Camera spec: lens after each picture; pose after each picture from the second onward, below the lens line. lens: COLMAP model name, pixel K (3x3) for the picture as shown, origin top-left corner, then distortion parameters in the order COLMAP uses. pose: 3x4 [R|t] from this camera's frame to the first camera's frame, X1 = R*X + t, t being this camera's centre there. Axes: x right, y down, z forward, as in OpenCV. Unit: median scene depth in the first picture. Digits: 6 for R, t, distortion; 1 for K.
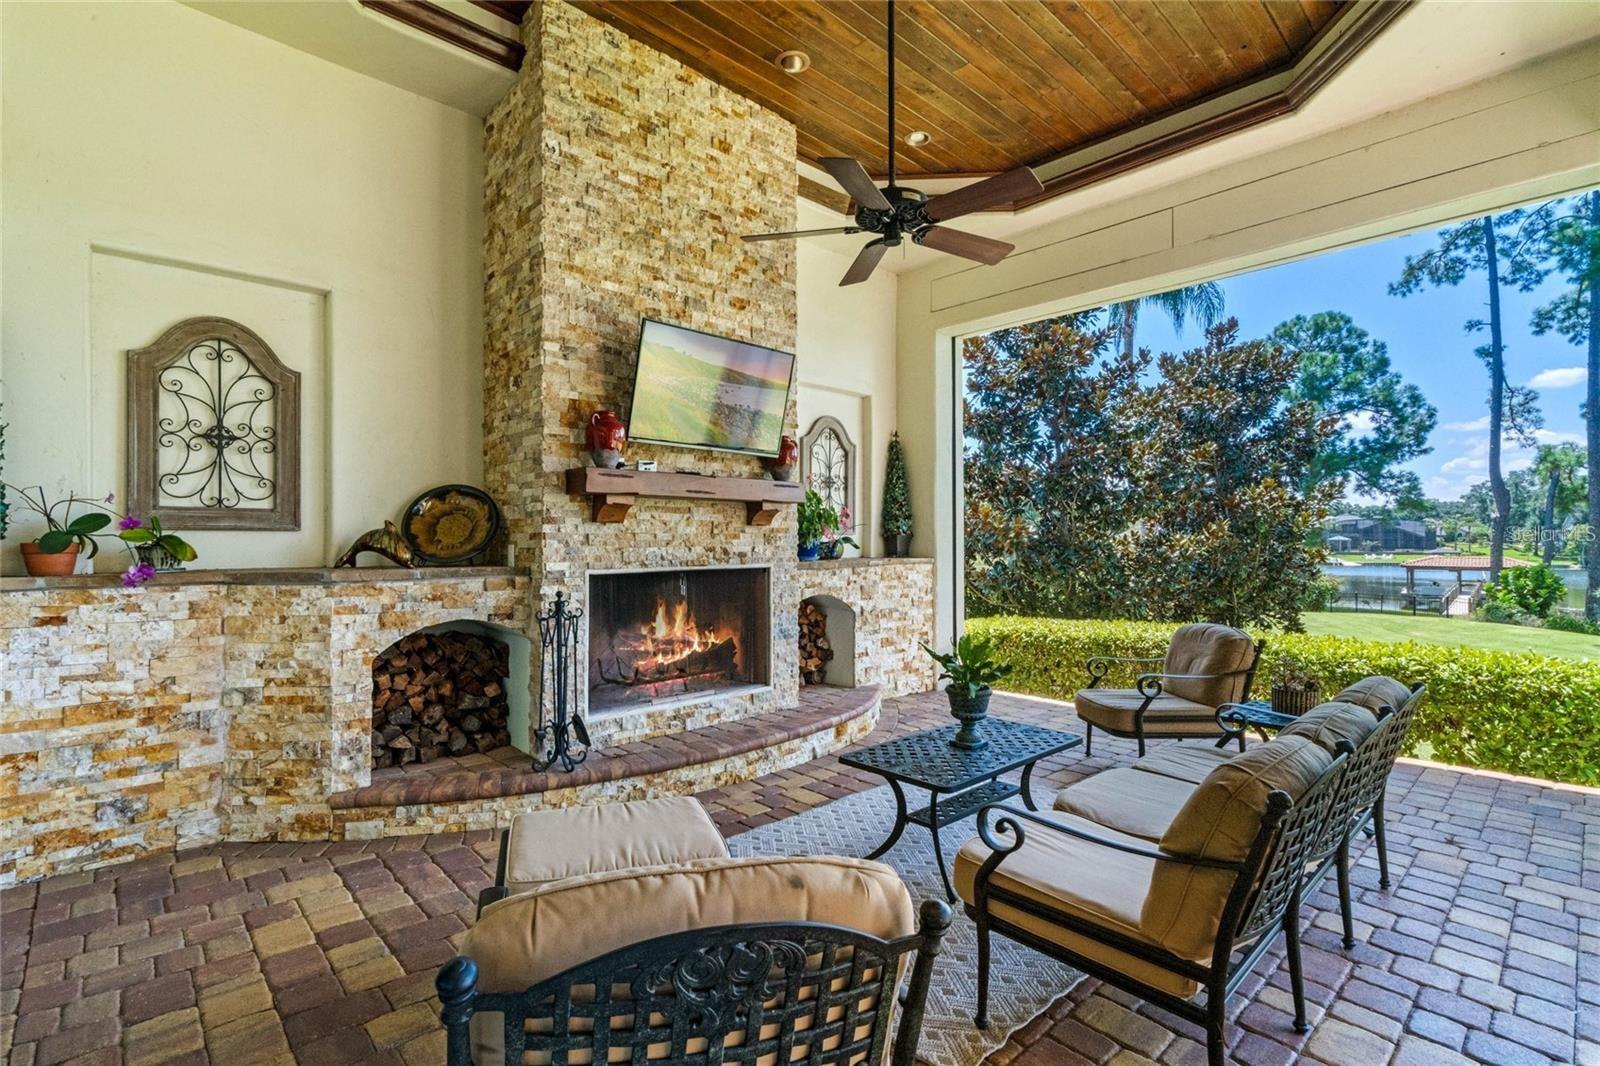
lens RADIAL K [[738.4, 0, 795.2], [0, 738.4, 535.5], [0, 0, 1]] dist [-0.003840, 0.001450]
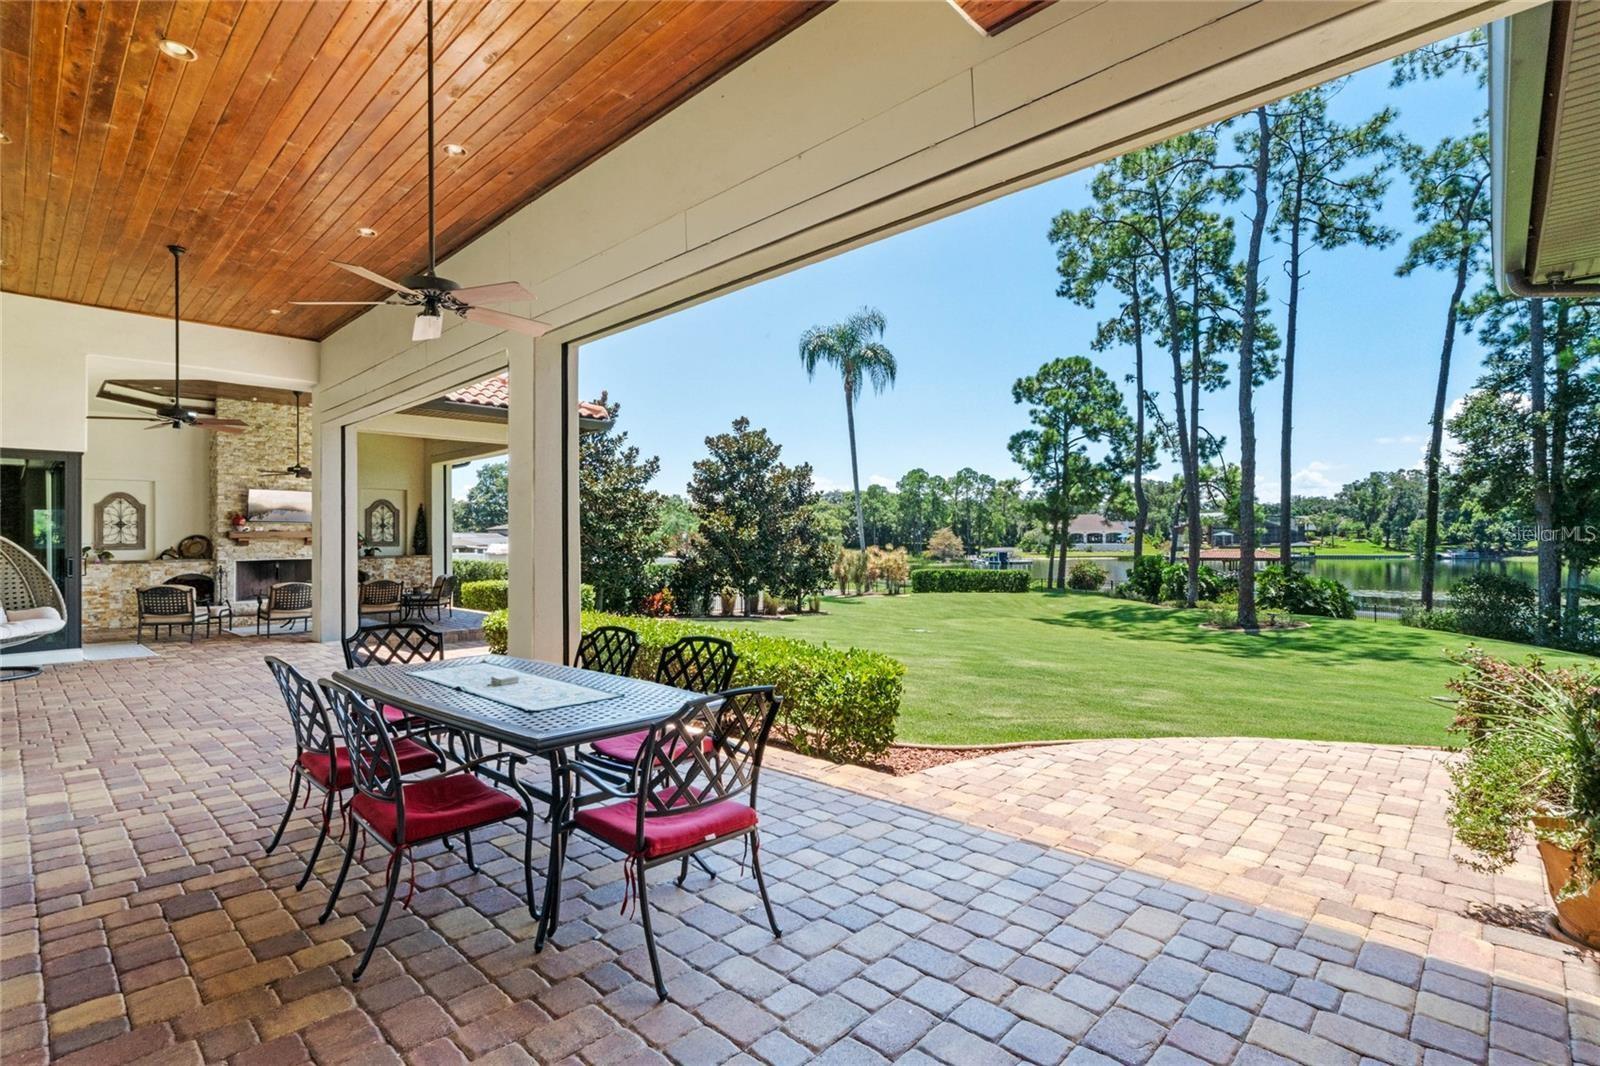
lens RADIAL K [[738.4, 0, 813.9], [0, 738.4, 524.8], [0, 0, 1]] dist [-0.003840, 0.001450]
pose [[0.996058, -0.008739, 0.088268, 0.207567], [0.010004, 0.999853, -0.013896, -0.004101], [-0.088134, 0.014724, 0.996000, -0.263081]]
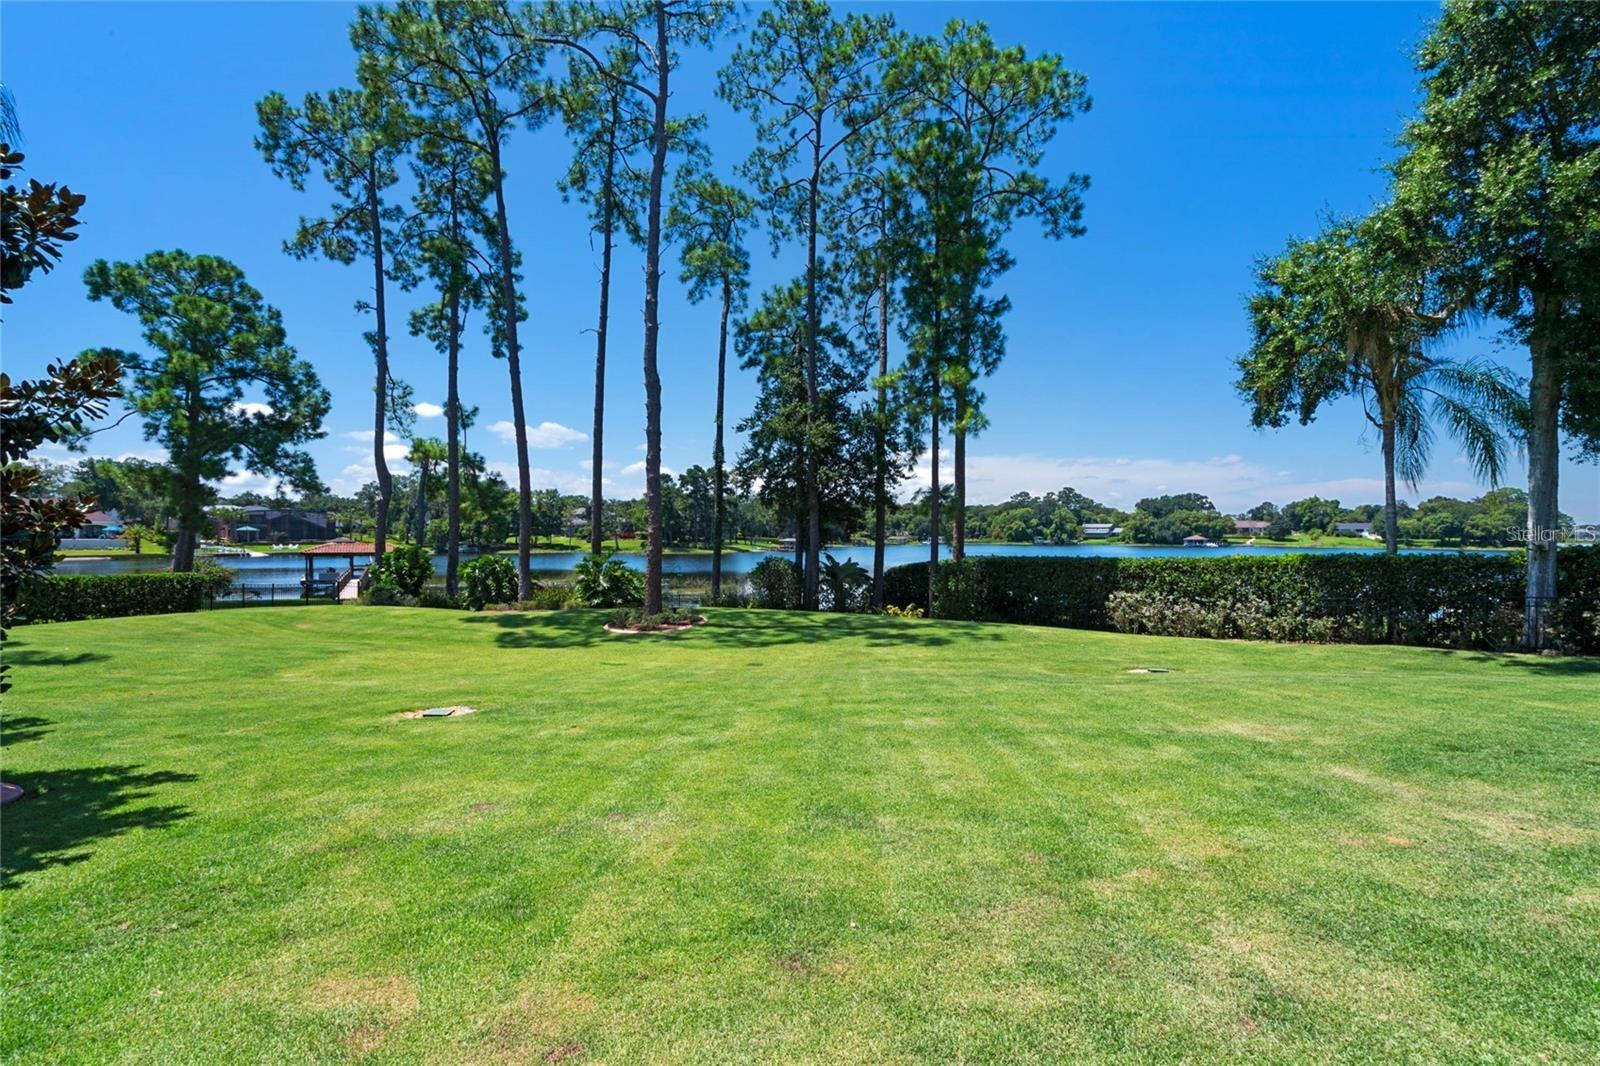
lens RADIAL K [[738.4, 0, 803.4], [0, 738.4, 535.5], [0, 0, 1]] dist [-0.003840, 0.001450]
pose [[0.285504, -0.004003, 0.958369, 0.124883], [-0.007215, 0.999954, 0.006326, 0.011095], [-0.958350, -0.008721, 0.285462, 0.131032]]
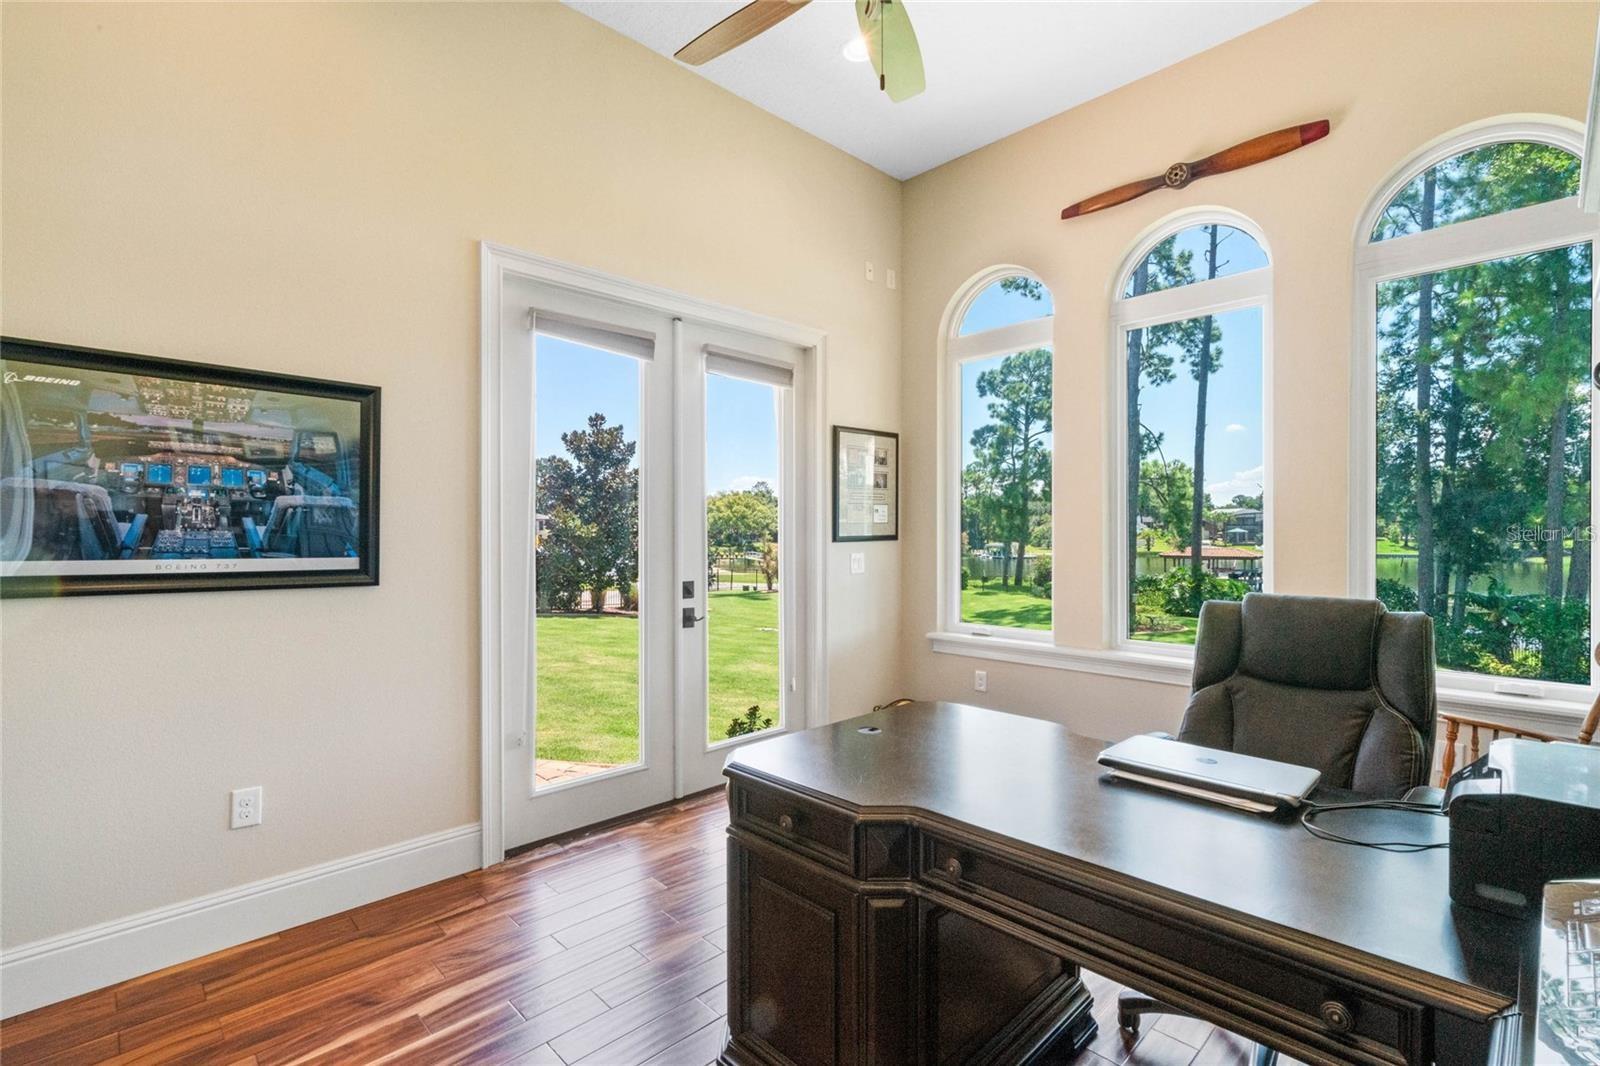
lens RADIAL K [[738.4, 0, 801.5], [0, 738.4, 531.1], [0, 0, 1]] dist [-0.003840, 0.001450]
pose [[0.999127, -0.001652, 0.041745, 0.346527], [0.001465, 0.999989, 0.004505, -0.007389], [-0.041752, -0.004440, 0.999118, -0.270342]]
